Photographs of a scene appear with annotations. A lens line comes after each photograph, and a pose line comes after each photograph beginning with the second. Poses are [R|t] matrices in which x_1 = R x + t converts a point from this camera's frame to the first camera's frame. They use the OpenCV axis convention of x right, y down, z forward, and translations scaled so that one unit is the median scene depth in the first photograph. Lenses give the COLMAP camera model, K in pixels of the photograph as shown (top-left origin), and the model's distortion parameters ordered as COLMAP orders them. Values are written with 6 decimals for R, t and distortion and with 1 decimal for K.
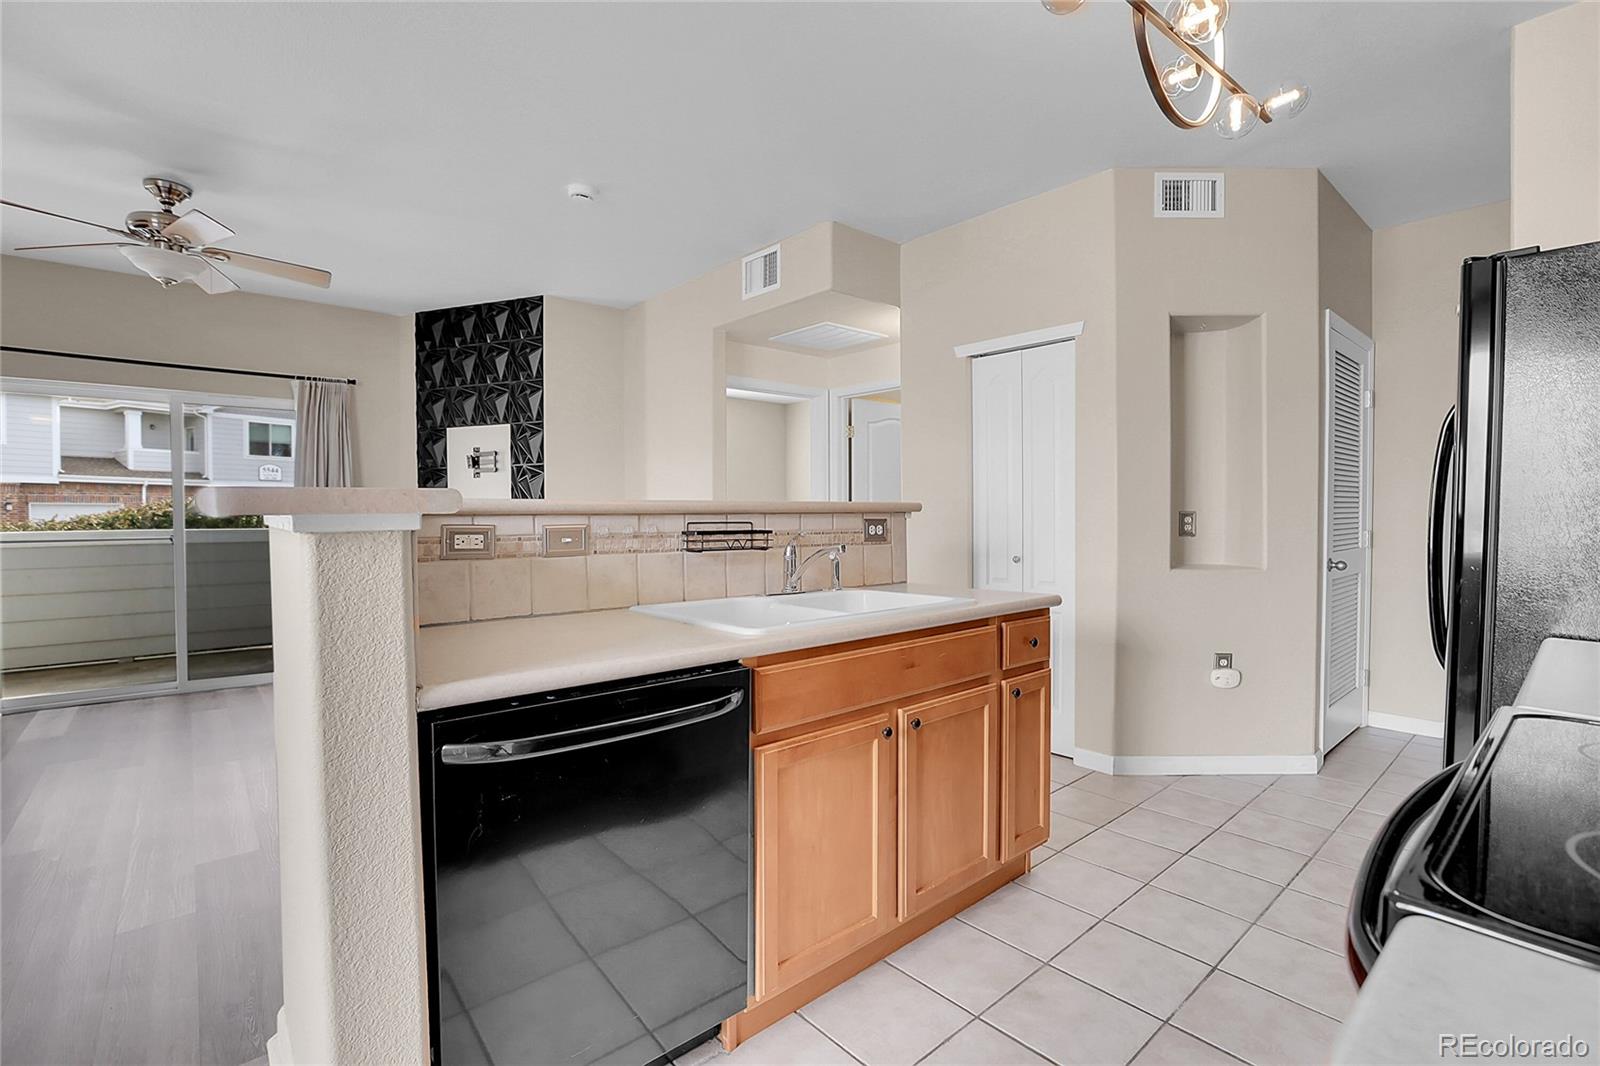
lens RADIAL K [[726.0, 0, 800.3], [0, 726.0, 526.7], [0, 0, 1]] dist [-0.047478, 0.014673]
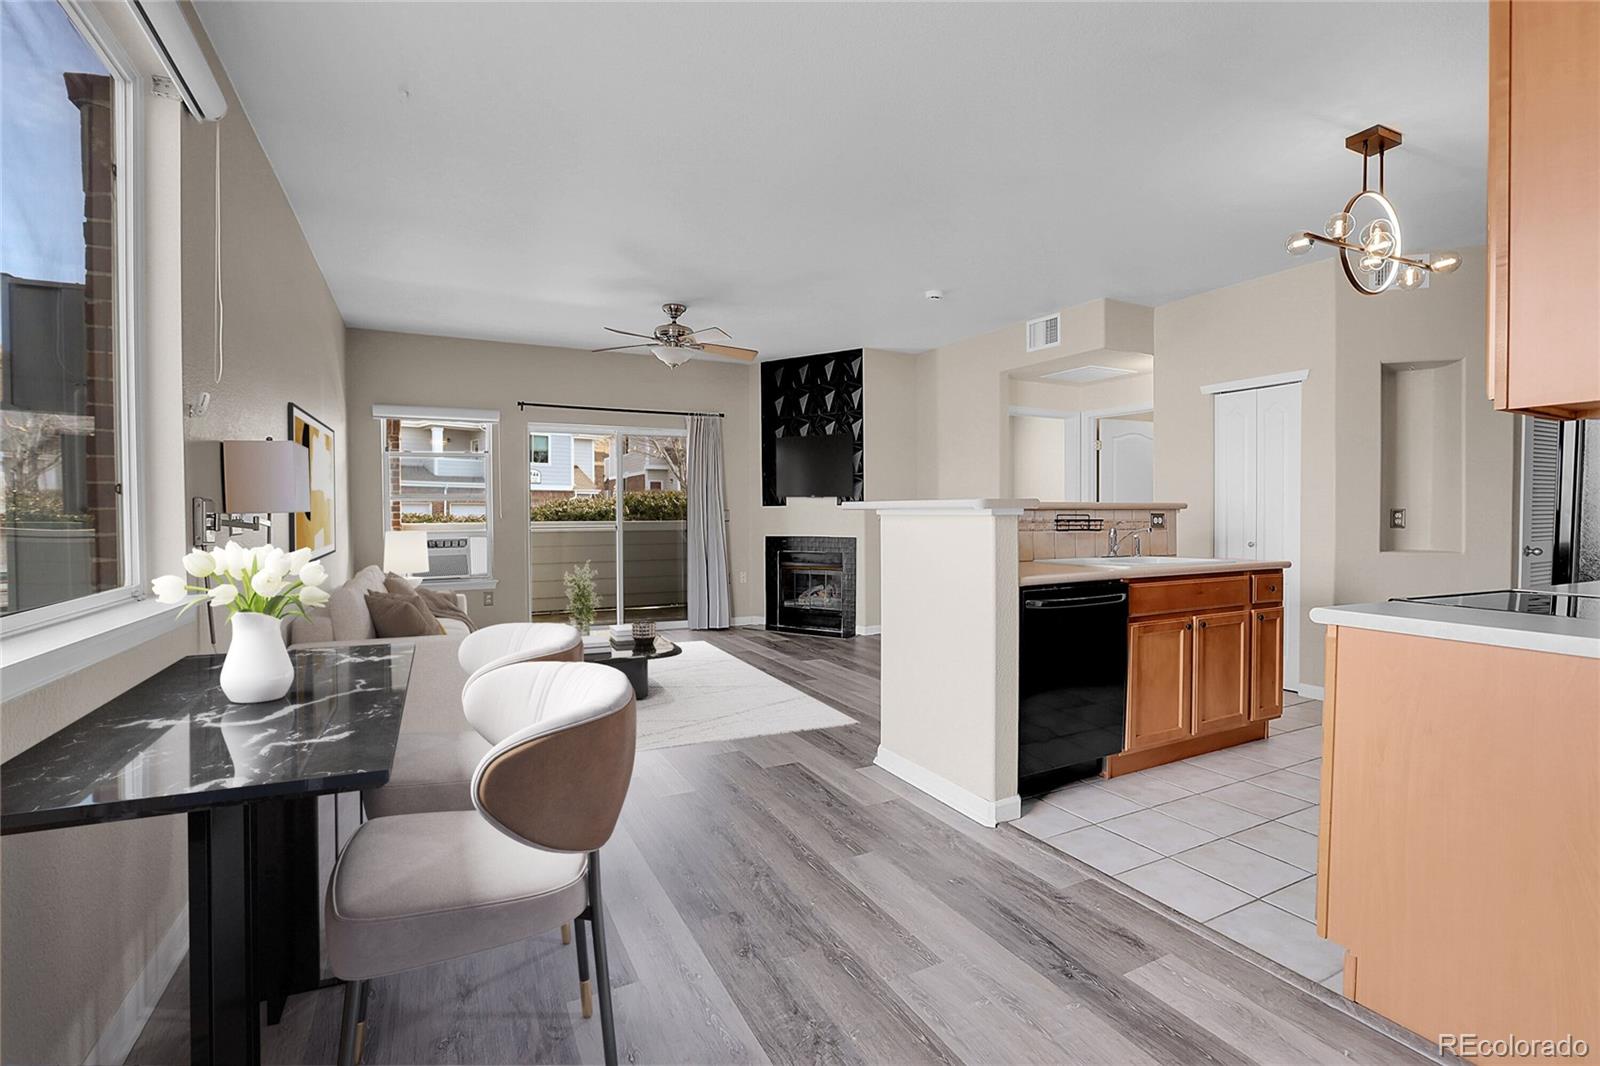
lens RADIAL K [[726.0, 0, 801.0], [0, 726.0, 528.6], [0, 0, 1]] dist [-0.047478, 0.014673]
pose [[0.970536, 0.006710, -0.240864, -0.216682], [-0.005520, 0.999969, 0.005614, 0.014217], [0.240894, -0.004119, 0.970543, -0.548370]]
